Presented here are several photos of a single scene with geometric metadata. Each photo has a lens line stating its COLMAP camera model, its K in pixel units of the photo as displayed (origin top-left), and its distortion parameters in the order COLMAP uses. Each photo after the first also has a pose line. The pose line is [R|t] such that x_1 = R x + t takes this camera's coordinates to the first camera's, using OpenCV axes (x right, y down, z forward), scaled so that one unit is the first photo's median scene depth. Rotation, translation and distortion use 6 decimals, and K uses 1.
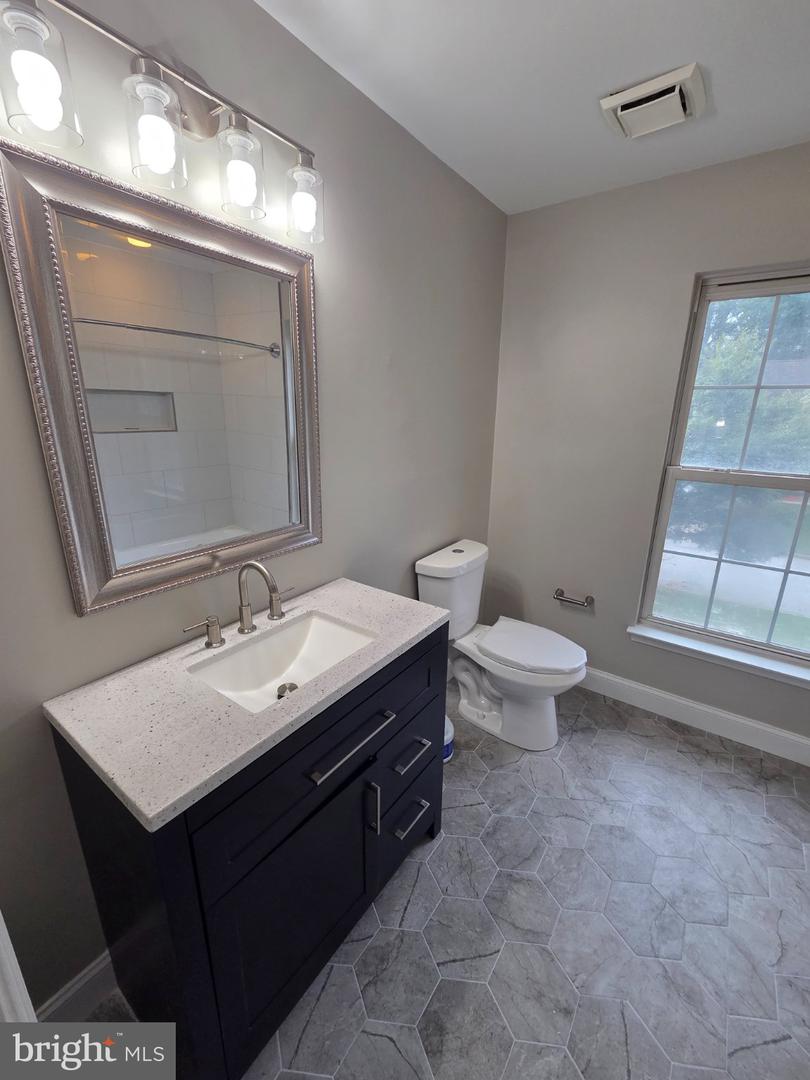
lens RADIAL K [[441.8, 0, 406.2], [0, 441.8, 536.1], [0, 0, 1]] dist [0.001806, -0.000086]
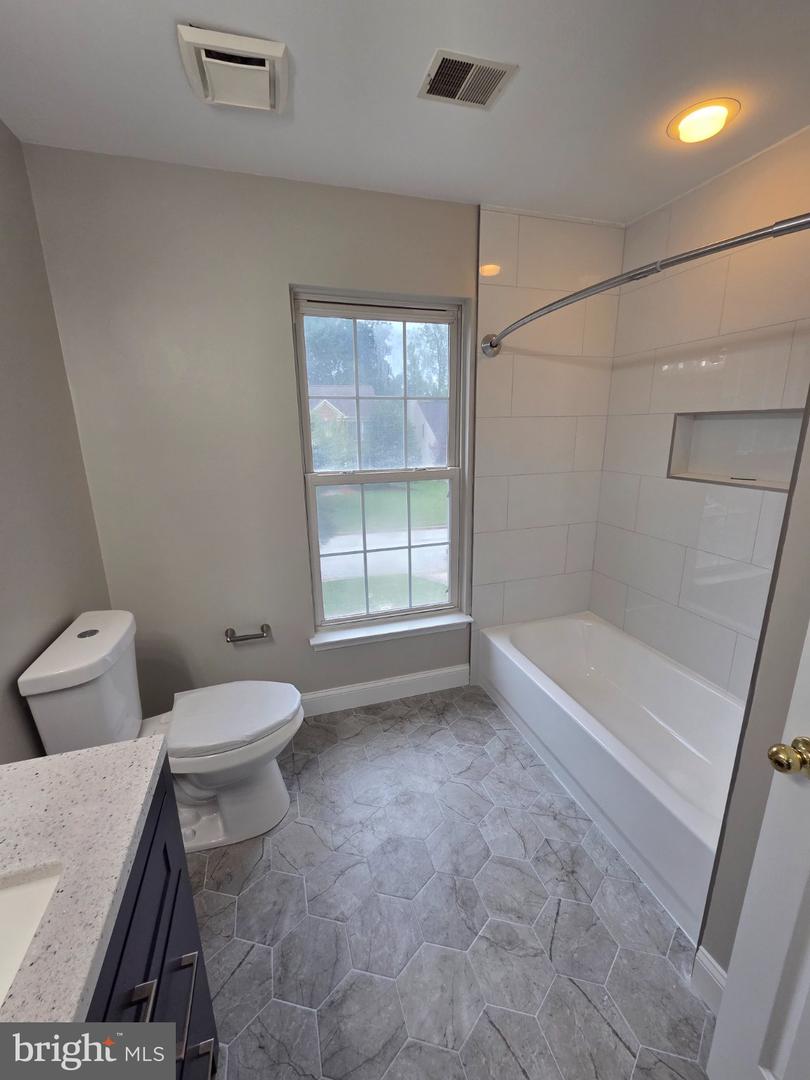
lens RADIAL K [[446.4, 0, 410.0], [0, 446.4, 537.3], [0, 0, 1]] dist [0.006714, -0.000111]
pose [[0.598975, -0.217954, 0.770536, -0.084277], [0.242879, 0.966365, 0.084545, -0.048612], [-0.763046, 0.136506, 0.631765, 0.199633]]
